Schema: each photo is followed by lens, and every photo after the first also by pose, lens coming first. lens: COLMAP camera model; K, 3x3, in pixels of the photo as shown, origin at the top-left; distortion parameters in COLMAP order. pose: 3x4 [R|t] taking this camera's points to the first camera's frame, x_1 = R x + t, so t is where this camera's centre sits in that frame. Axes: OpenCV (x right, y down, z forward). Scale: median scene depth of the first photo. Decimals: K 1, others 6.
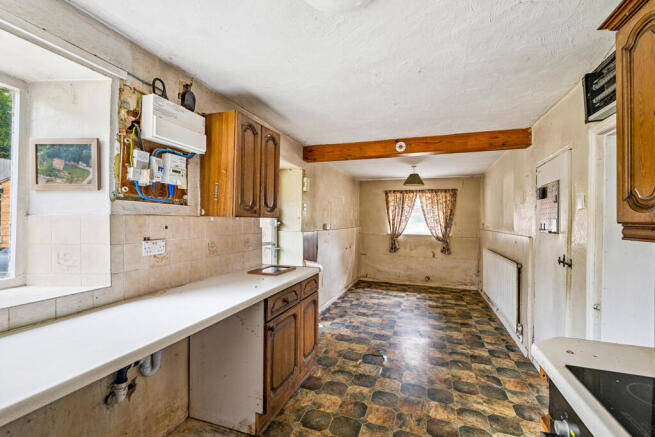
lens RADIAL K [[293.2, 0, 327.5], [0, 293.2, 218.5], [0, 0, 1]] dist [0.002660, 0.000278]
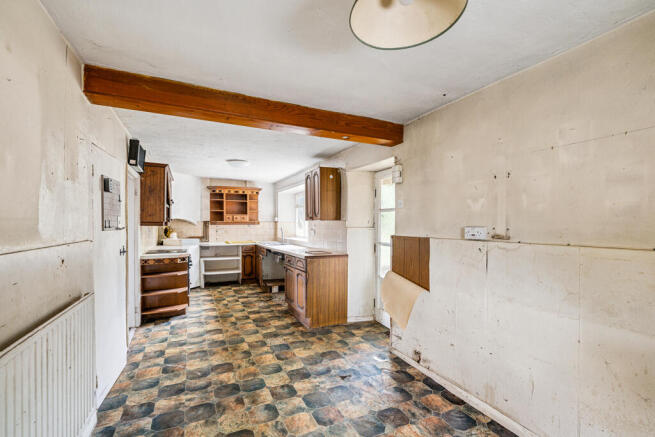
lens RADIAL K [[293.2, 0, 327.5], [0, 293.2, 218.5], [0, 0, 1]] dist [0.002660, 0.000278]
pose [[-0.715377, -0.028063, -0.698175, 0.847773], [-0.006767, 0.999425, -0.033238, 0.036367], [0.698706, -0.019053, -0.715156, 2.016976]]
